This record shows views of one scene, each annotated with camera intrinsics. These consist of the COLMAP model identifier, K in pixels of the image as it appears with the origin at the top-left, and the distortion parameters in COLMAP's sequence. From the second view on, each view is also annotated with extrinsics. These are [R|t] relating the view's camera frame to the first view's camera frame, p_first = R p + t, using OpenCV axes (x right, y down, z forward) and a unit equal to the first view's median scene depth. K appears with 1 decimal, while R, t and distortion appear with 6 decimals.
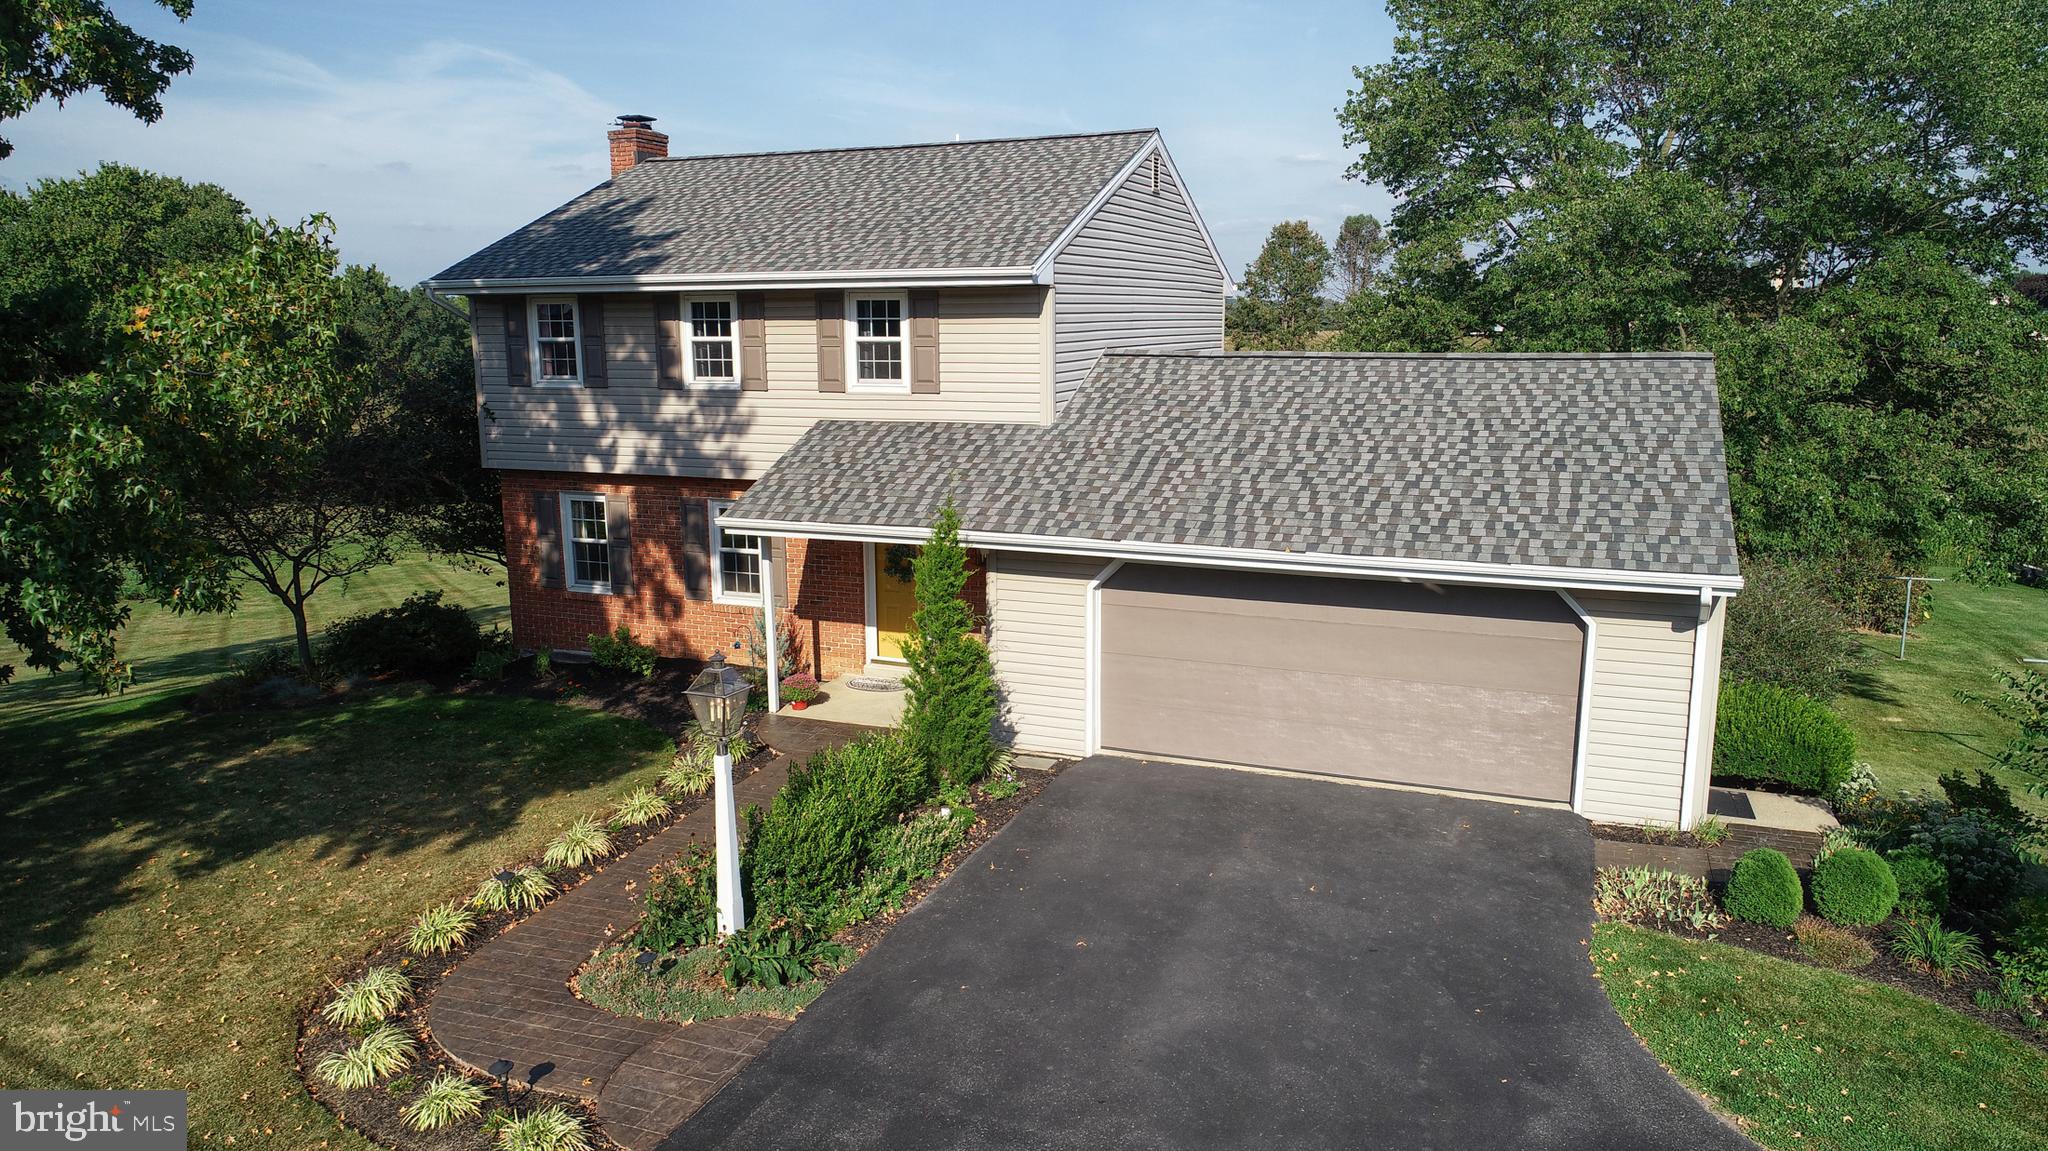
lens RADIAL K [[1365.3, 0, 1027.6], [0, 1365.3, 586.5], [0, 0, 1]] dist [-0.005897, -0.000615]
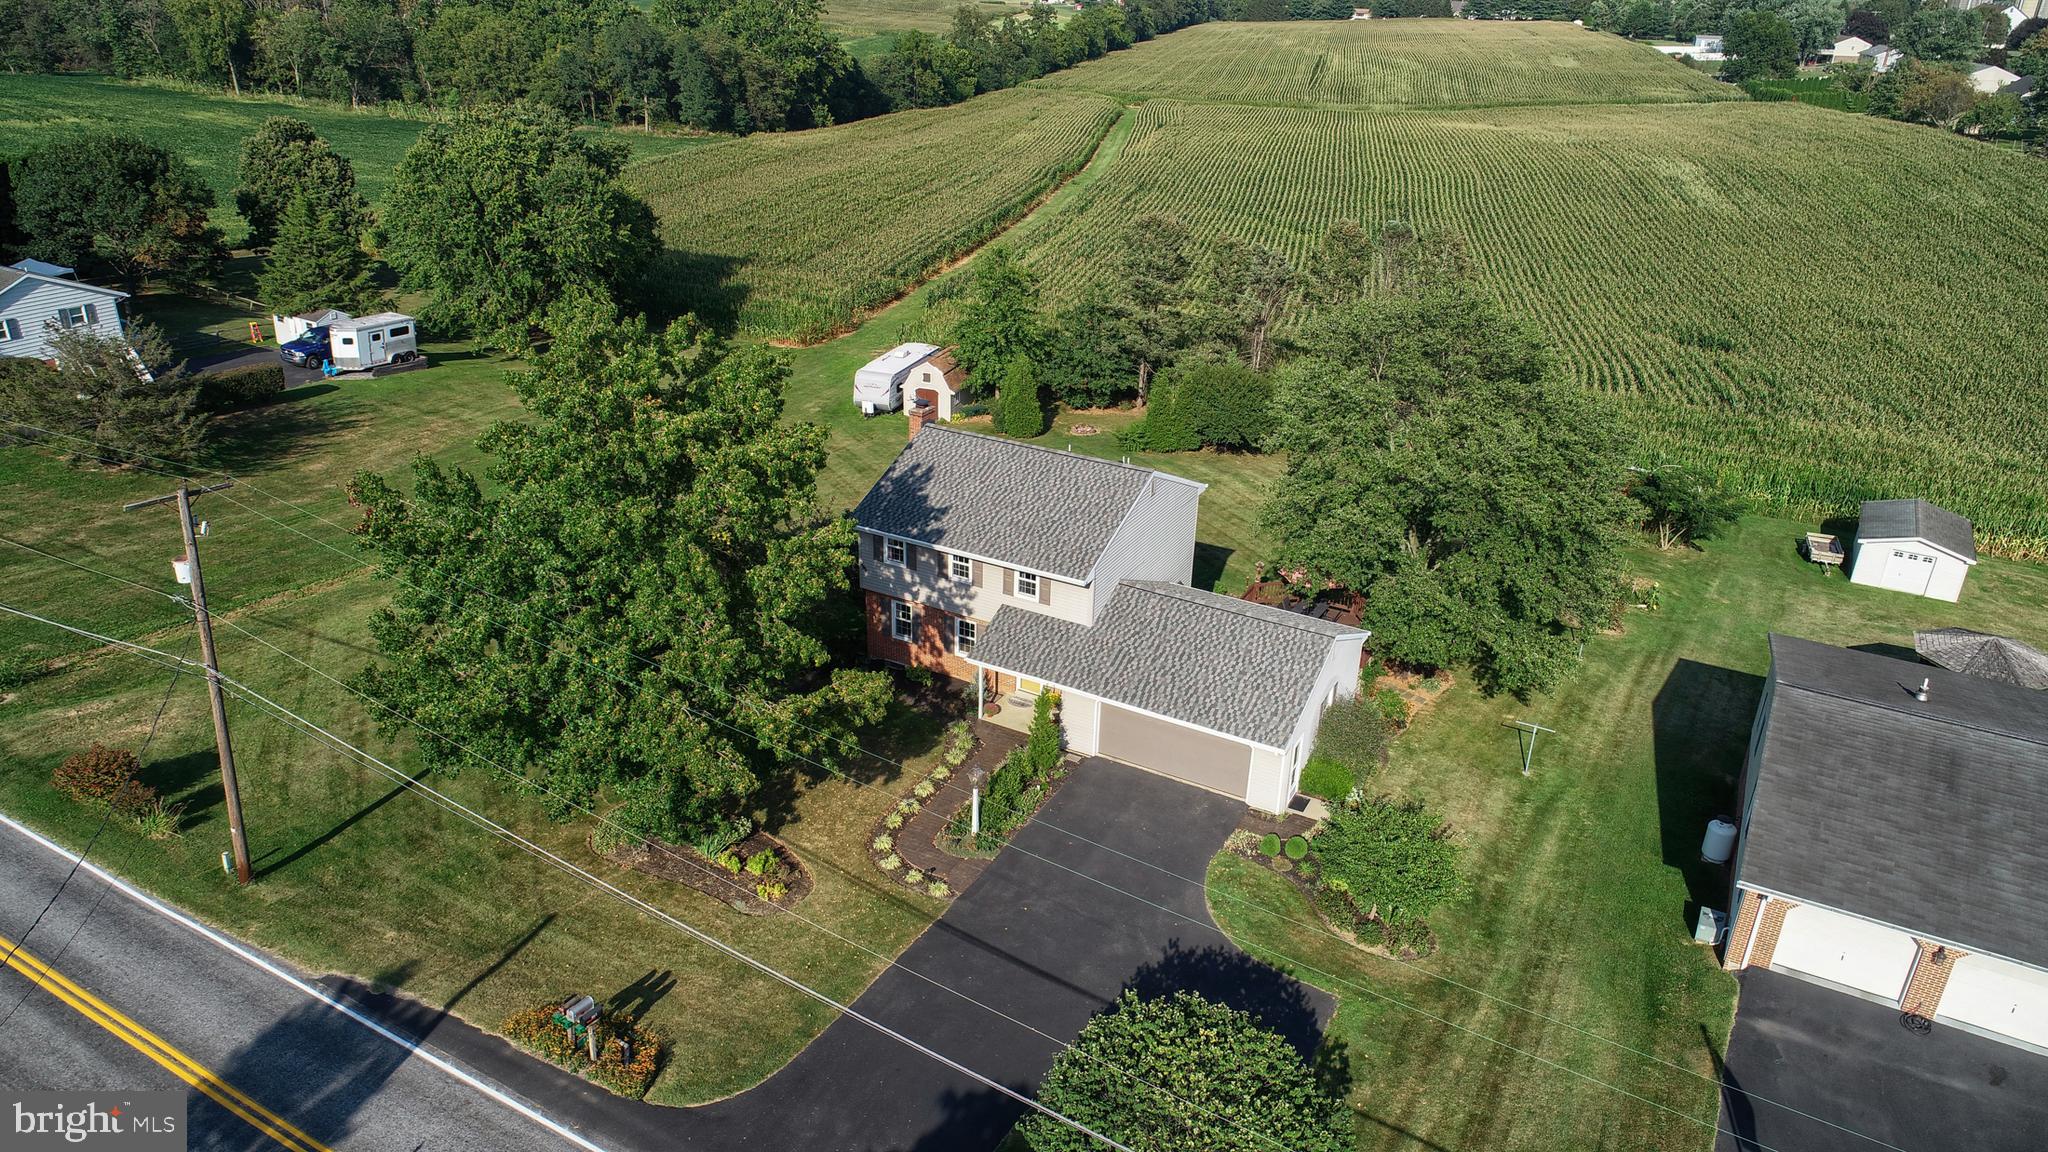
lens RADIAL K [[1365.3, 0, 1021.4], [0, 1365.3, 570.0], [0, 0, 1]] dist [-0.005897, -0.000615]
pose [[0.991664, 0.076229, -0.103887, 0.135144], [-0.050137, 0.970971, 0.233883, -0.753526], [0.118700, -0.226725, 0.966699, -1.381293]]
